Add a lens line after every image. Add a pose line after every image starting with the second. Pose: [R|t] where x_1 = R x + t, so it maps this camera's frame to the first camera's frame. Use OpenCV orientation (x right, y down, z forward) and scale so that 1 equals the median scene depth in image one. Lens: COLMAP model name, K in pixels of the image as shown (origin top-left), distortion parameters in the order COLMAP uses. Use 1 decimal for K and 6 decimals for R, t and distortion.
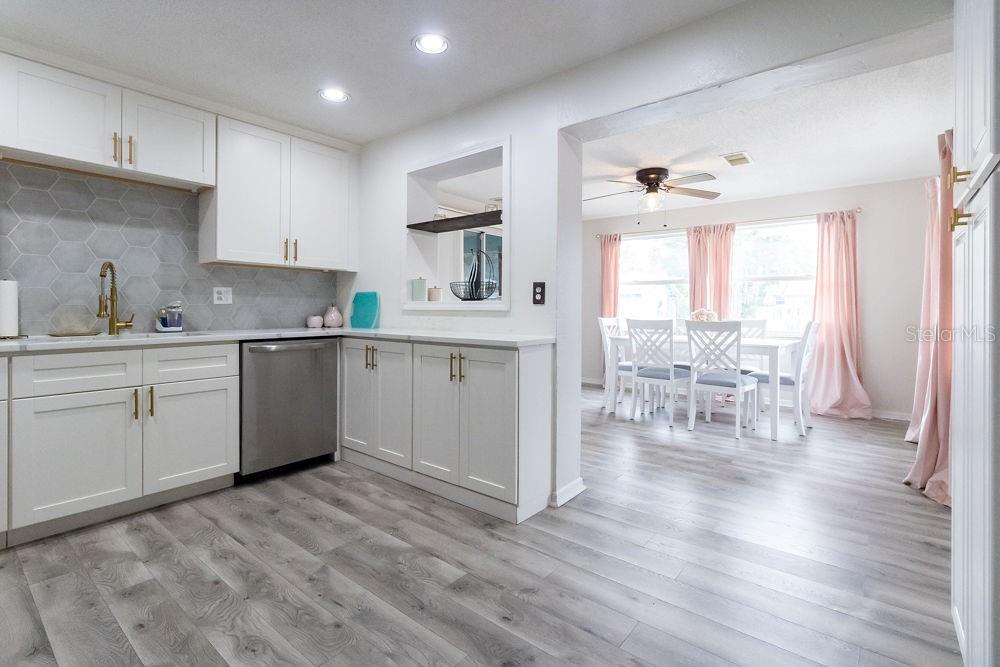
lens RADIAL K [[462.3, 0, 505.0], [0, 462.3, 308.8], [0, 0, 1]] dist [0.000745, 0.000006]
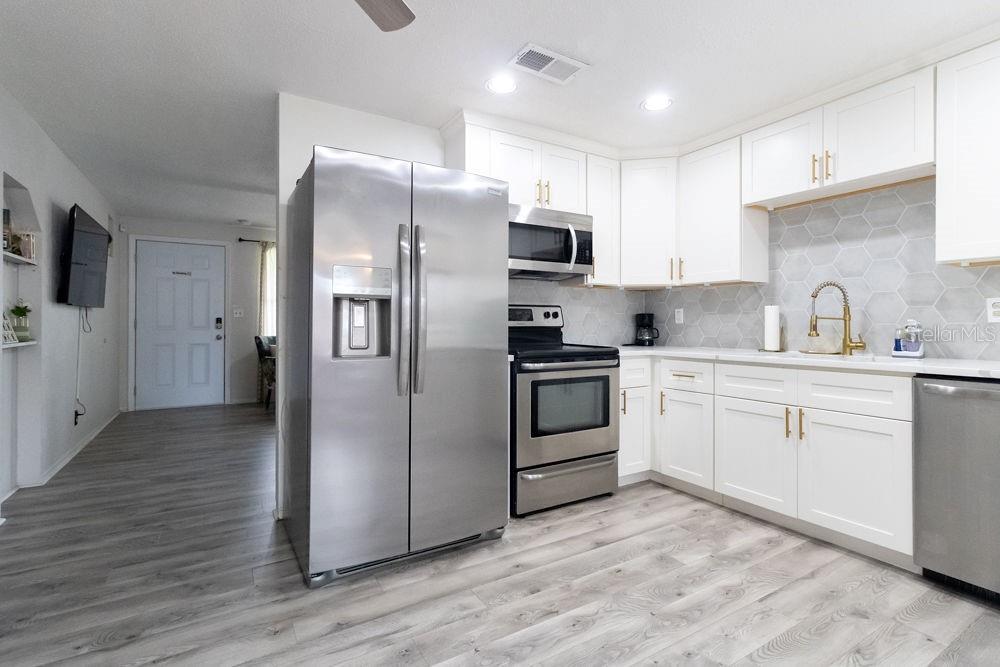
lens RADIAL K [[462.3, 0, 492.1], [0, 462.3, 324.6], [0, 0, 1]] dist [0.000745, 0.000006]
pose [[-0.337777, -0.005501, -0.941210, 0.372617], [-0.002793, 0.999984, -0.004842, -0.001623], [0.941222, 0.000993, -0.337787, 0.727706]]
